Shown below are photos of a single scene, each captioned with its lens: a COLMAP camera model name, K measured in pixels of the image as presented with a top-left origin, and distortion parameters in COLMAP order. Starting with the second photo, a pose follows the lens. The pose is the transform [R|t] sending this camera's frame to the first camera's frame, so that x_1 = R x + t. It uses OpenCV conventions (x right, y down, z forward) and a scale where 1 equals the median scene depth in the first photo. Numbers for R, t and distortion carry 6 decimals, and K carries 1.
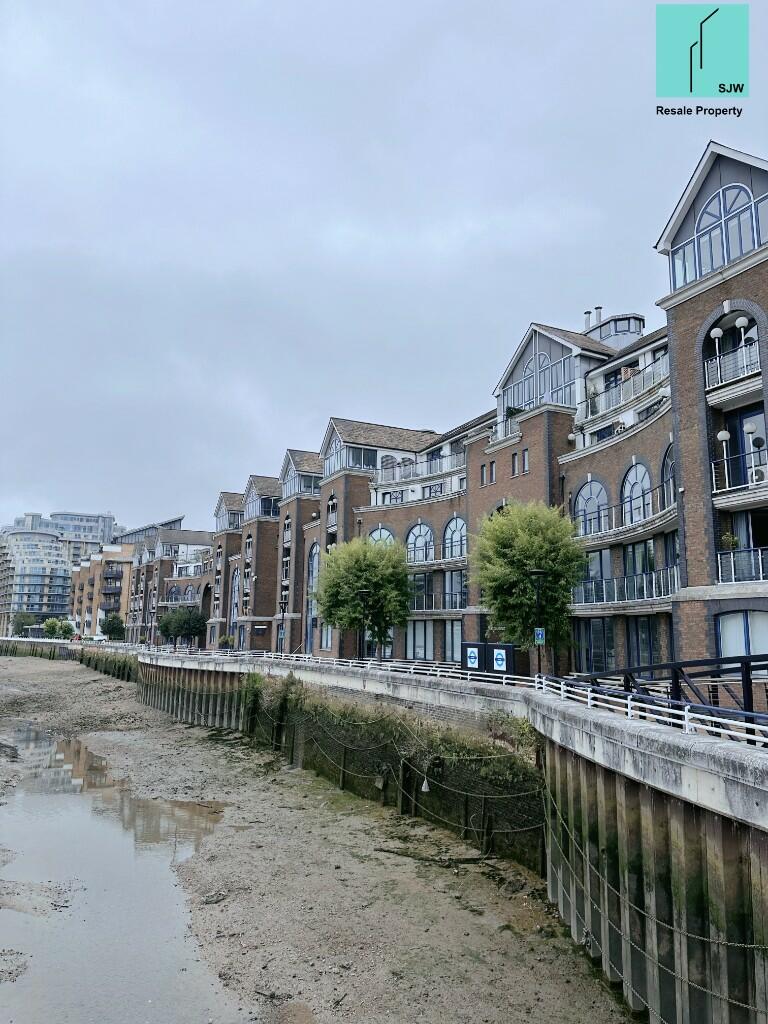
lens RADIAL K [[744.4, 0, 384.0], [0, 744.4, 512.0], [0, 0, 1]] dist [0.003363, 0.001869]
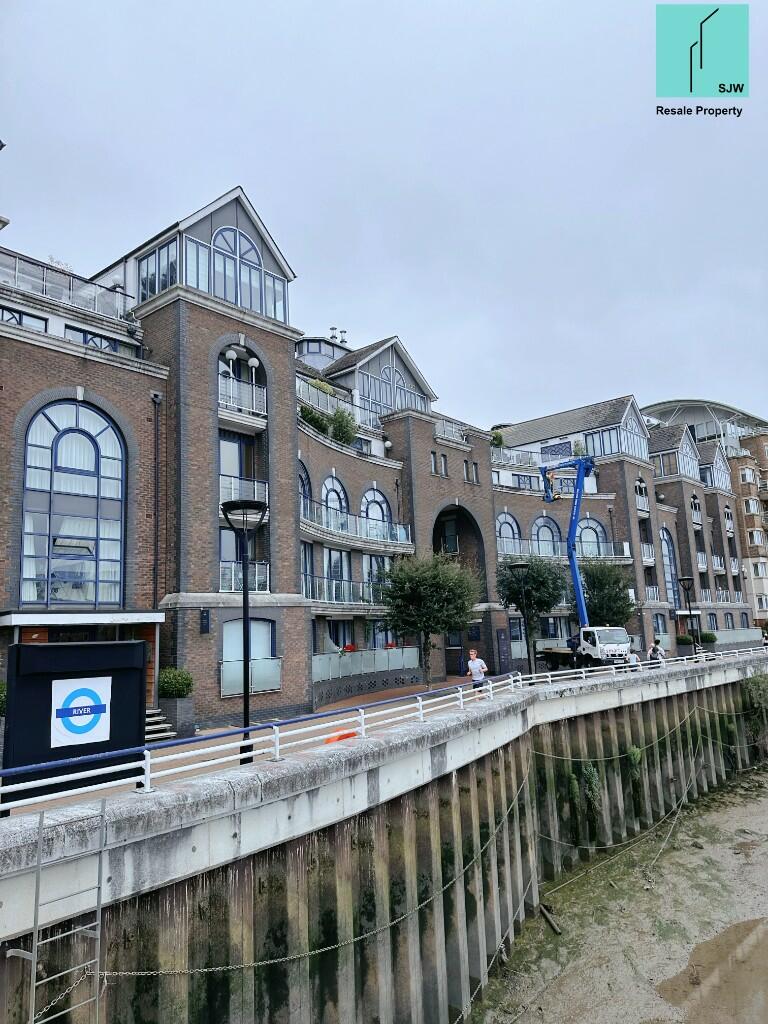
lens RADIAL K [[744.4, 0, 384.0], [0, 744.4, 512.0], [0, 0, 1]] dist [0.003363, 0.001869]
pose [[-0.825484, 0.136675, 0.547628, -0.168973], [-0.054888, 0.946202, -0.318888, 0.272764], [-0.561751, -0.293295, -0.773572, 1.538867]]
